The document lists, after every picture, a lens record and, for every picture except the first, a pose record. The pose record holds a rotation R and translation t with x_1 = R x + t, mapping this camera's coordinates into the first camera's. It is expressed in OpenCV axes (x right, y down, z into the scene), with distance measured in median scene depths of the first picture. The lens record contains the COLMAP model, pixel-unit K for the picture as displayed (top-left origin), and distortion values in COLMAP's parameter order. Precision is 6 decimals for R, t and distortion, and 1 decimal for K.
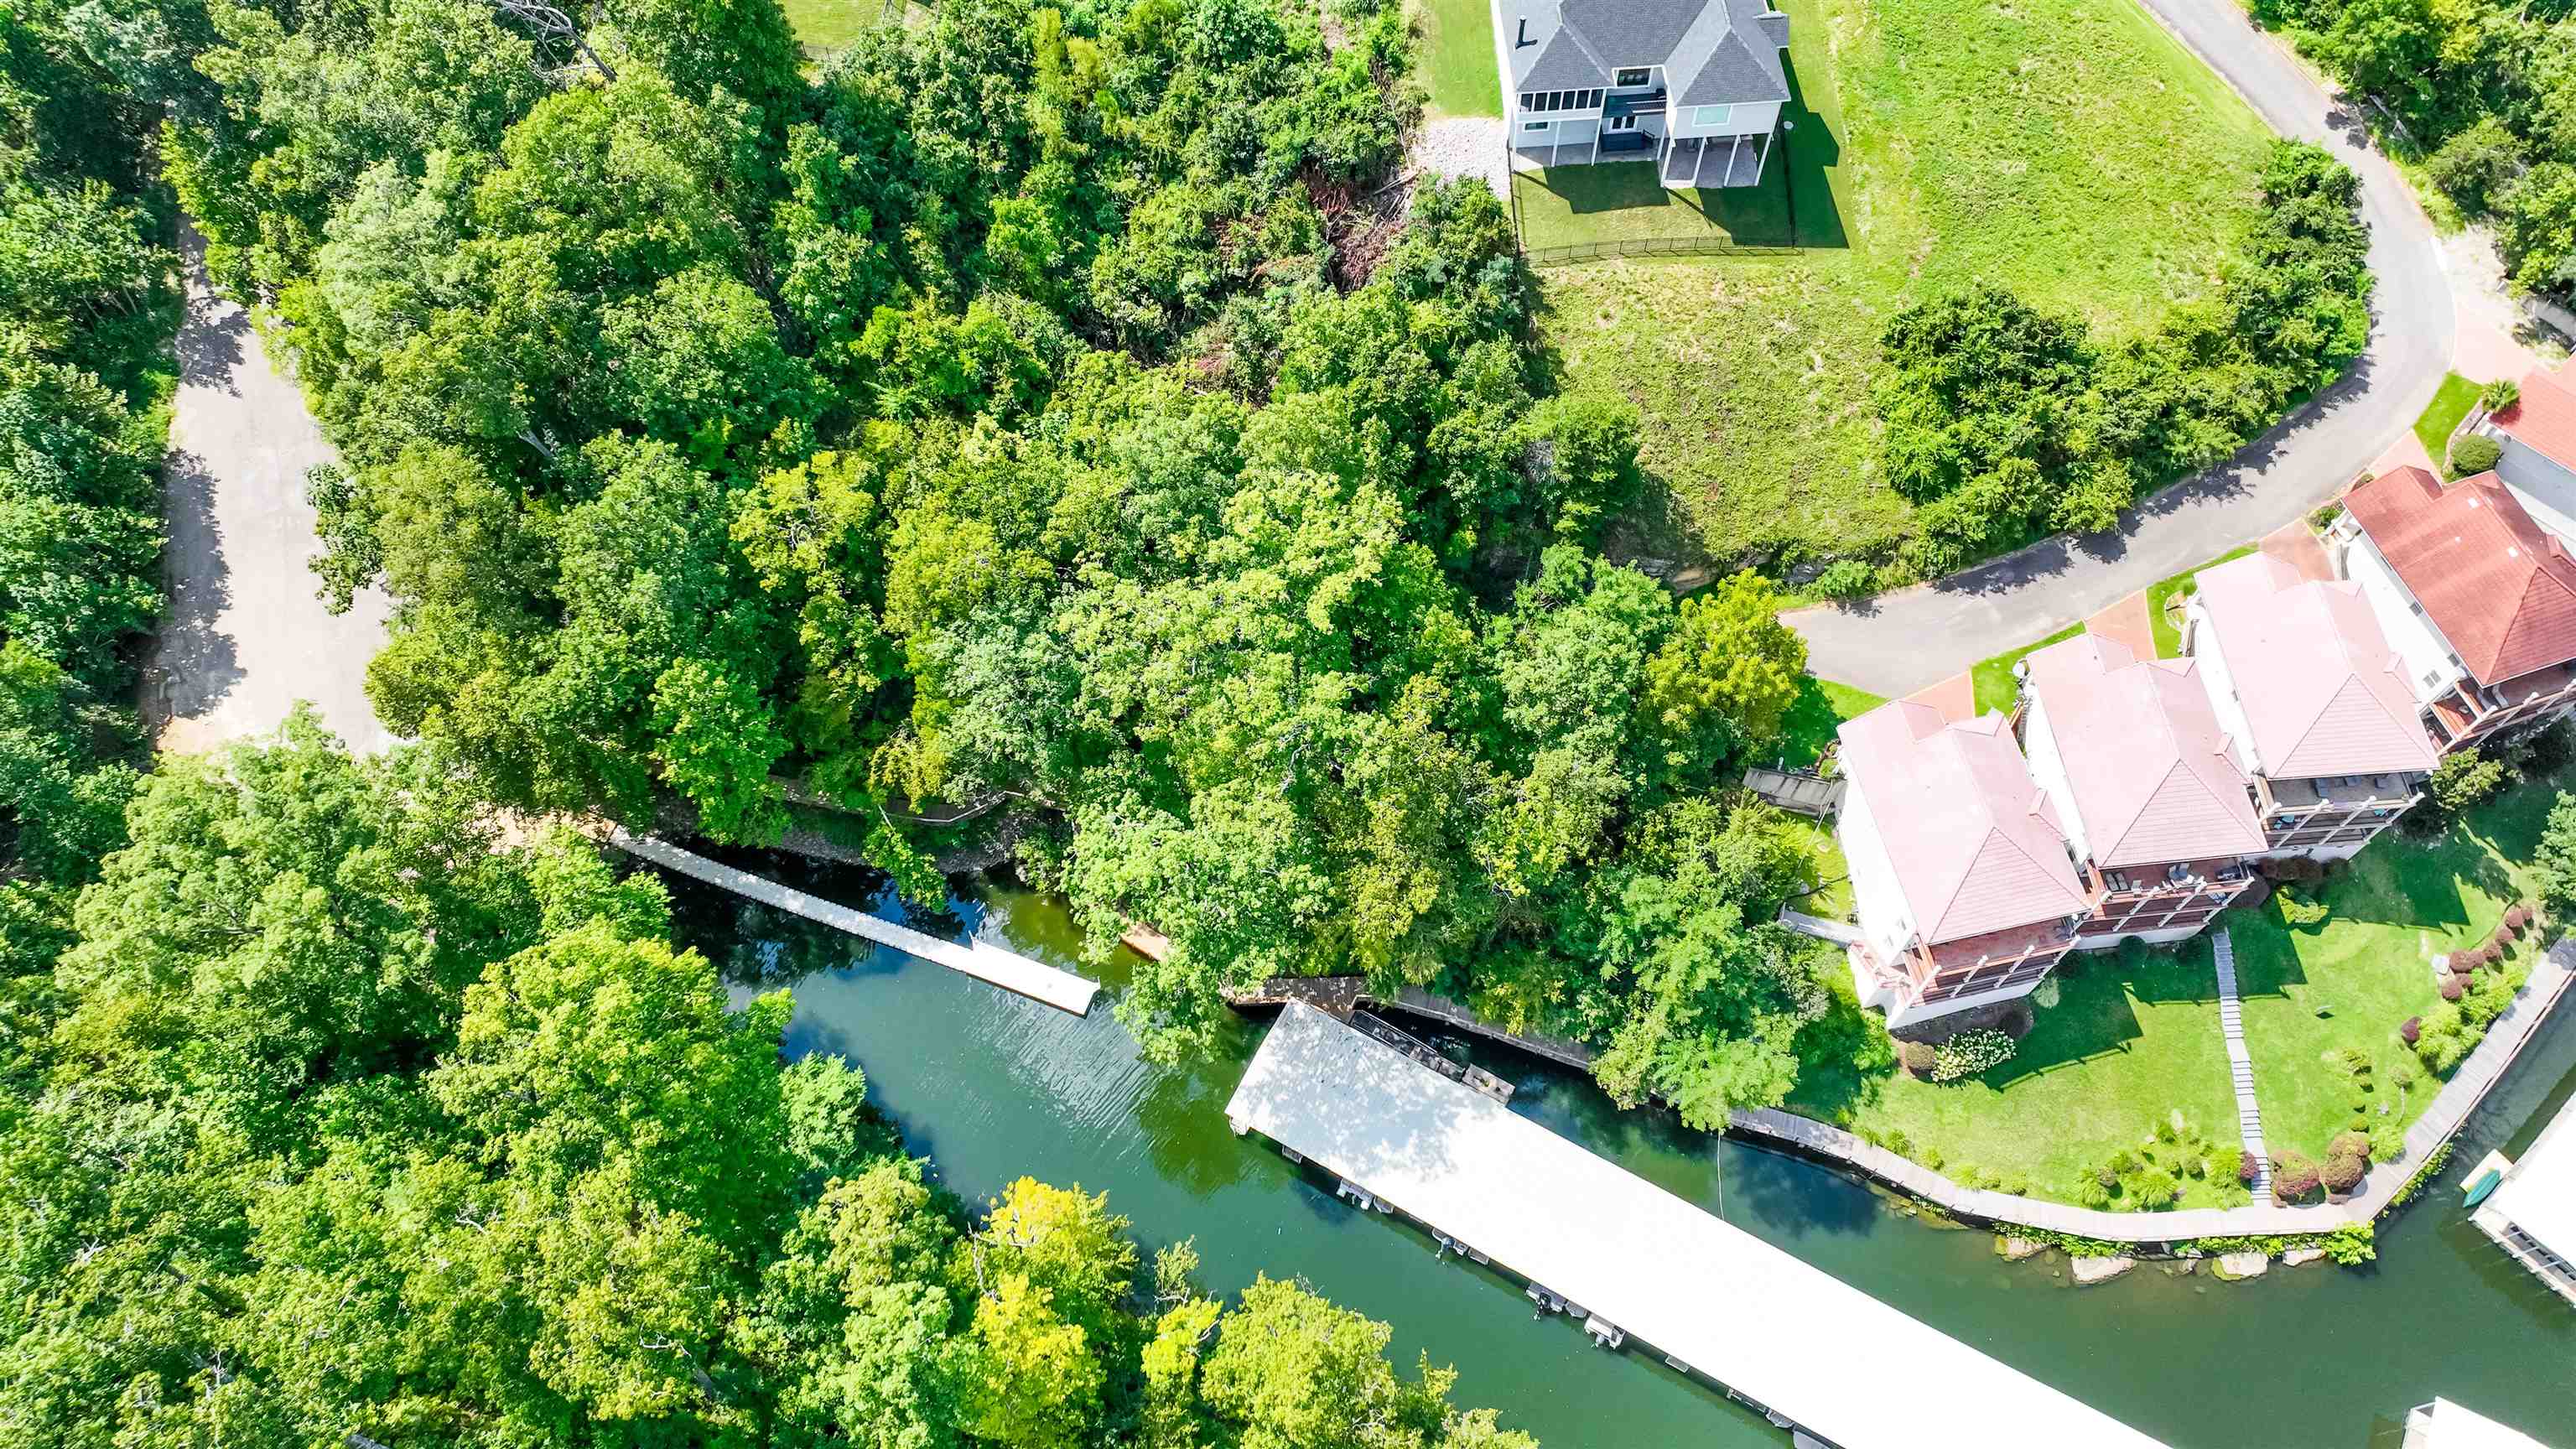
lens RADIAL K [[1821.9, 0, 1293.3], [0, 1821.9, 713.6], [0, 0, 1]] dist [0.000412, 0.015148]
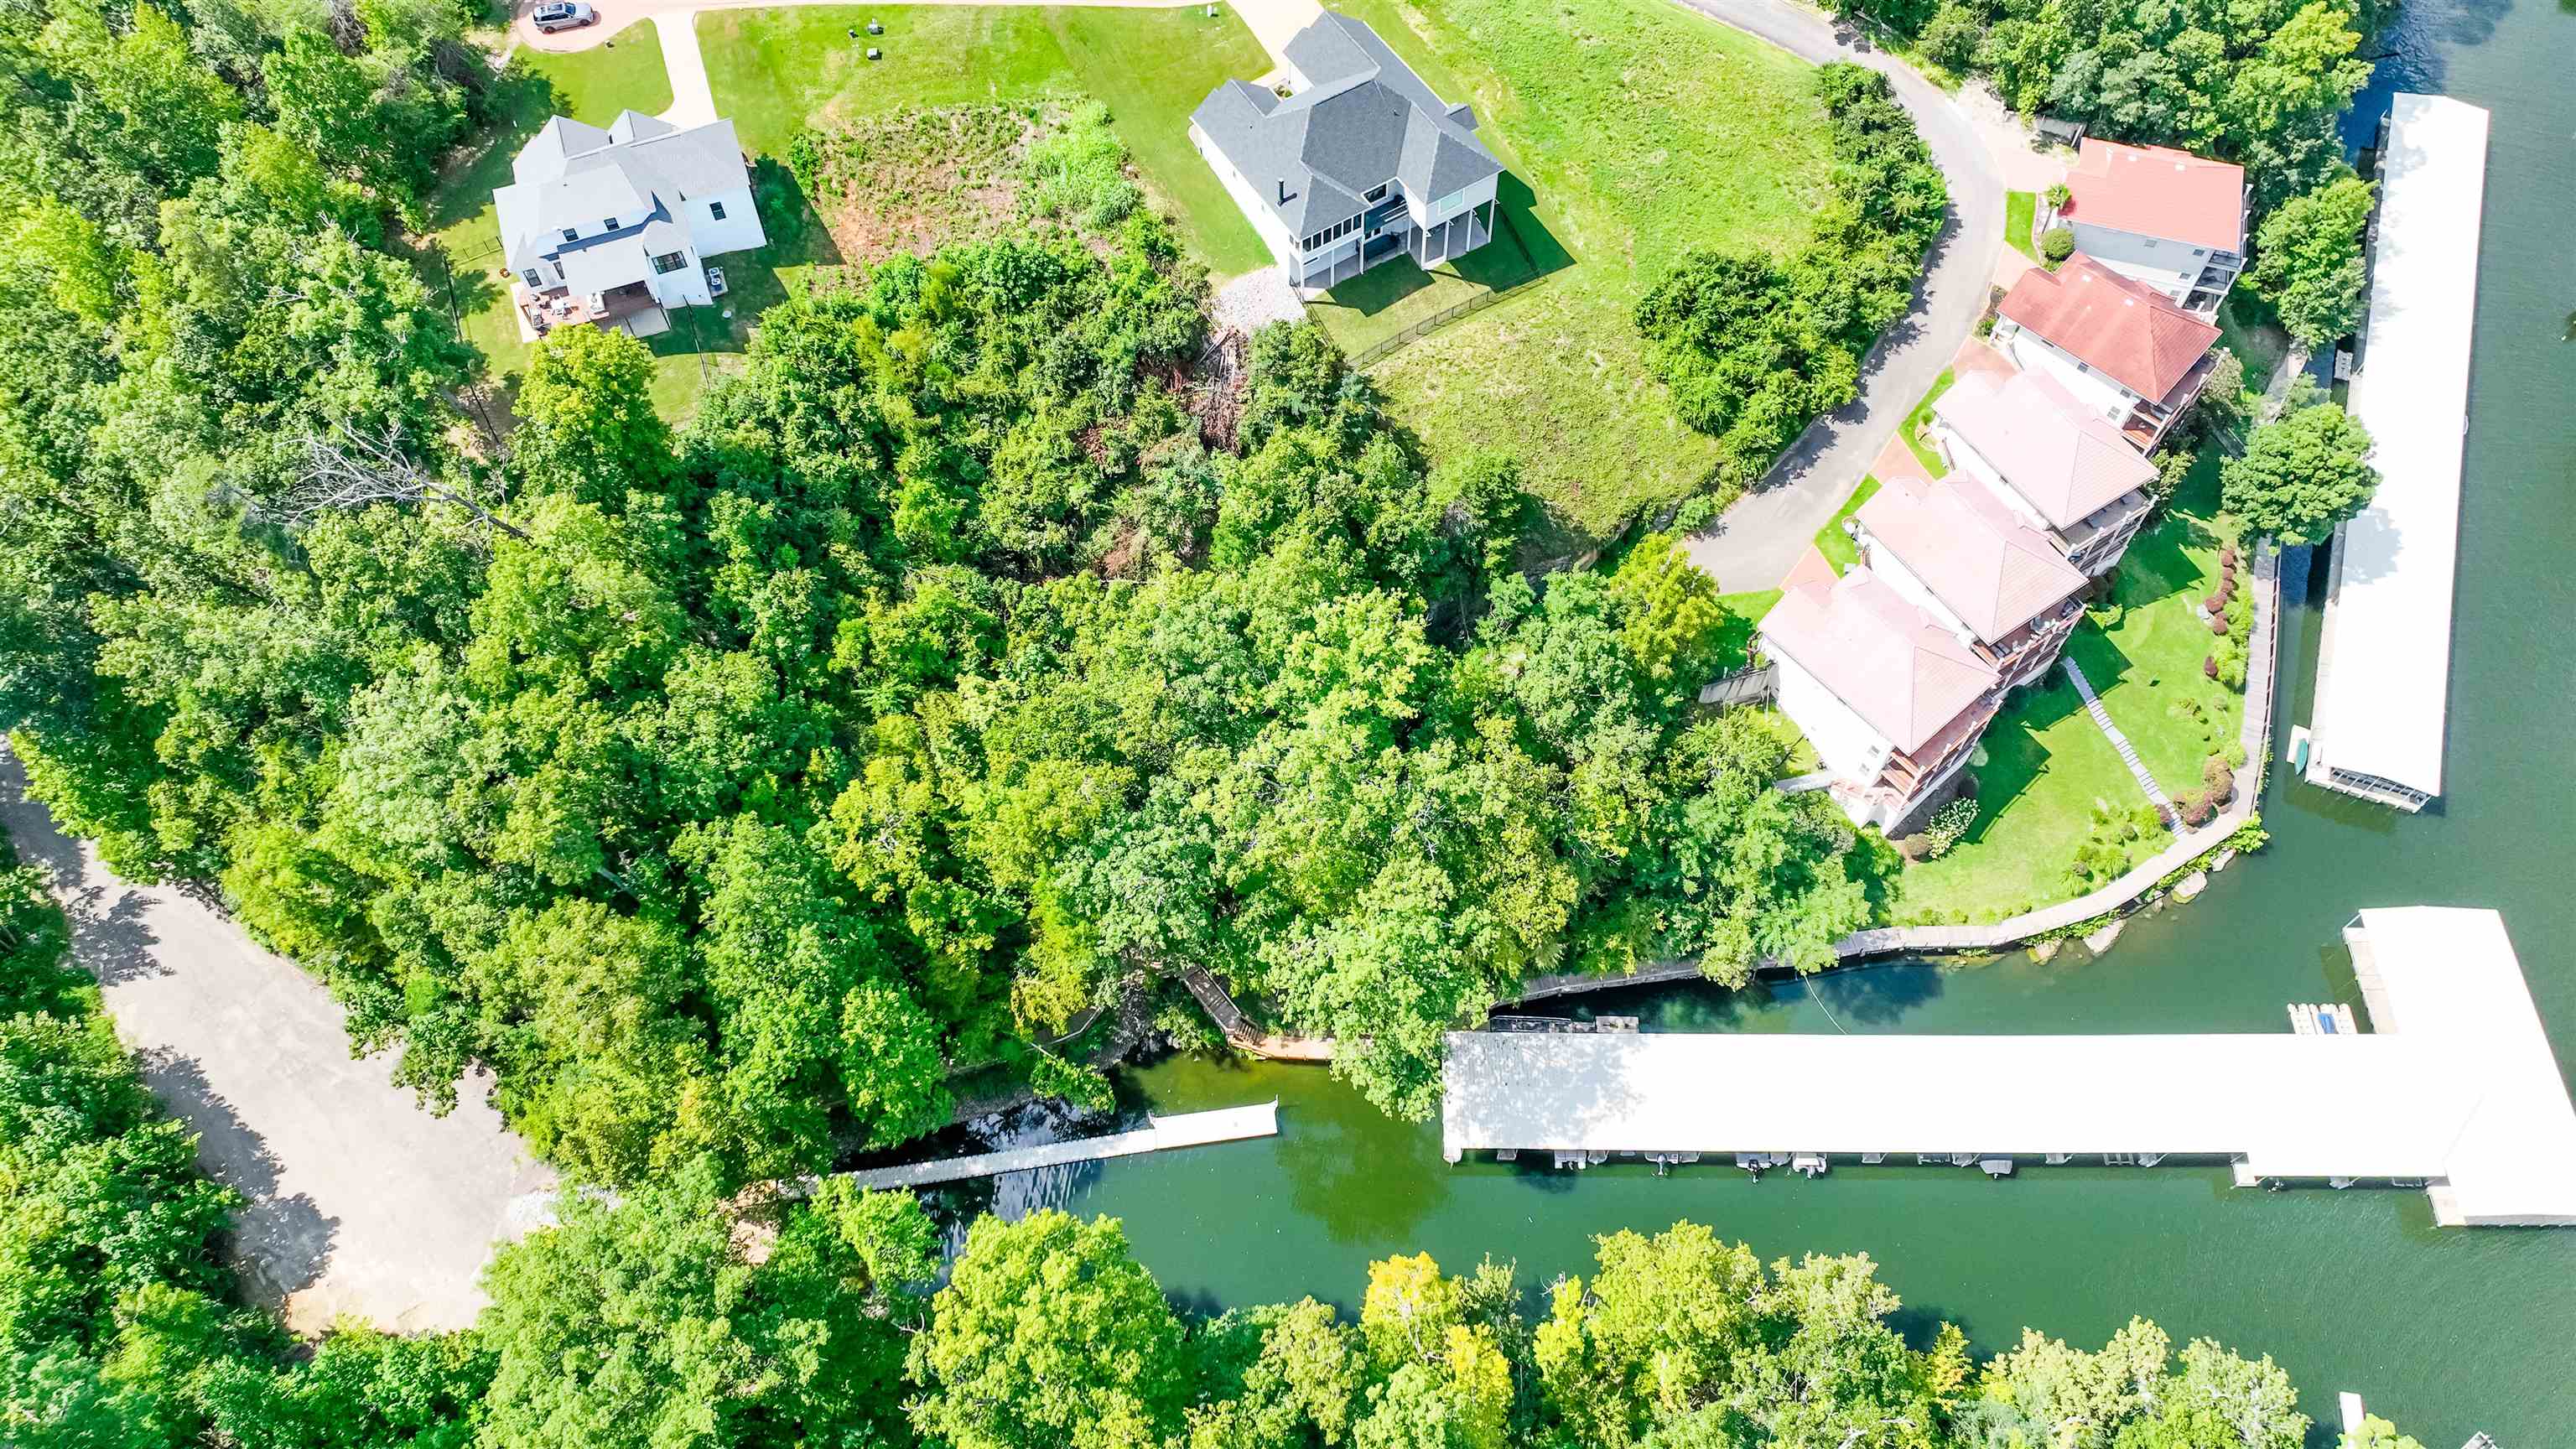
lens RADIAL K [[1821.9, 0, 1291.5], [0, 1821.9, 714.6], [0, 0, 1]] dist [0.000412, 0.015148]
pose [[0.882709, -0.403665, 0.240581, -0.285347], [0.413699, 0.910363, 0.009585, -0.077110], [-0.222885, 0.091068, 0.970582, -0.104621]]
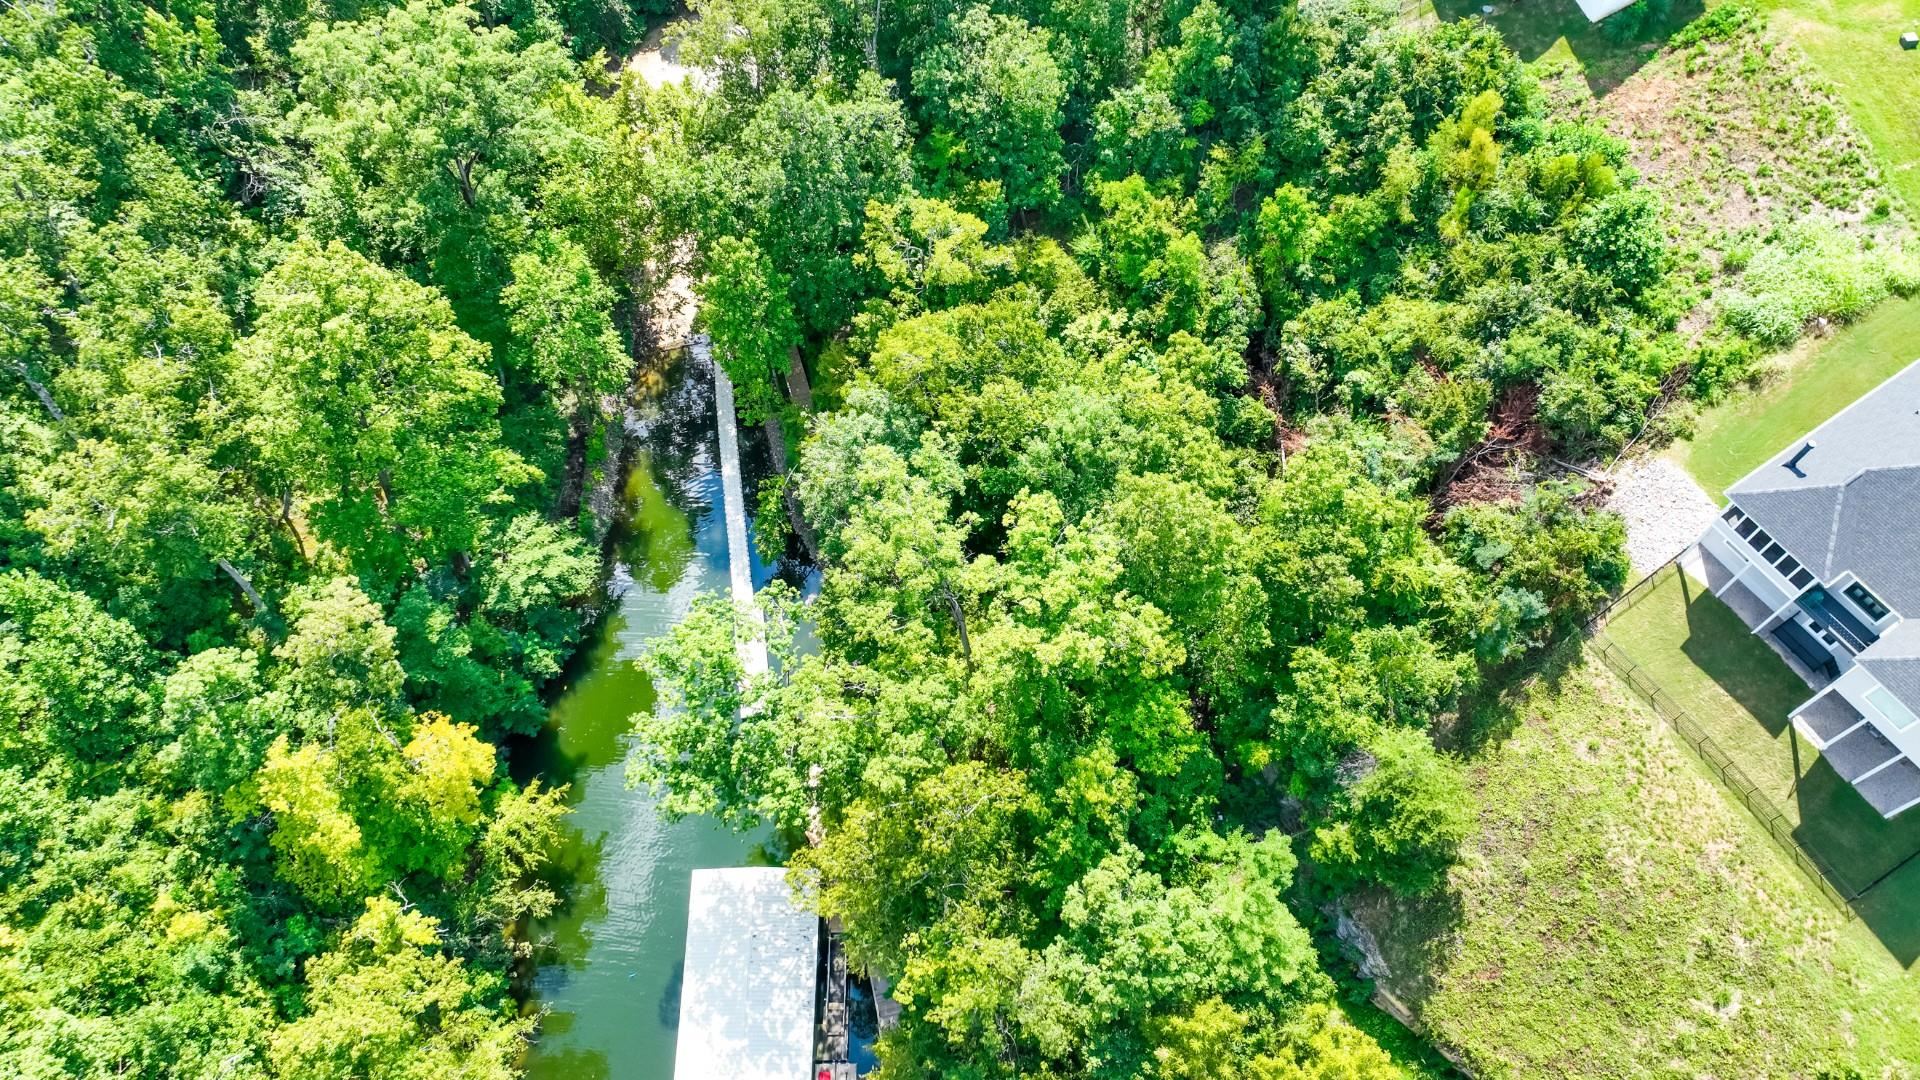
lens RADIAL K [[1357.9, 0, 968.2], [0, 1357.9, 527.5], [0, 0, 1]] dist [0.000412, 0.015148]
pose [[0.488874, 0.765243, -0.418814, 0.222310], [-0.765820, 0.606387, 0.214043, -0.200023], [0.417758, 0.216096, 0.882485, 0.316422]]
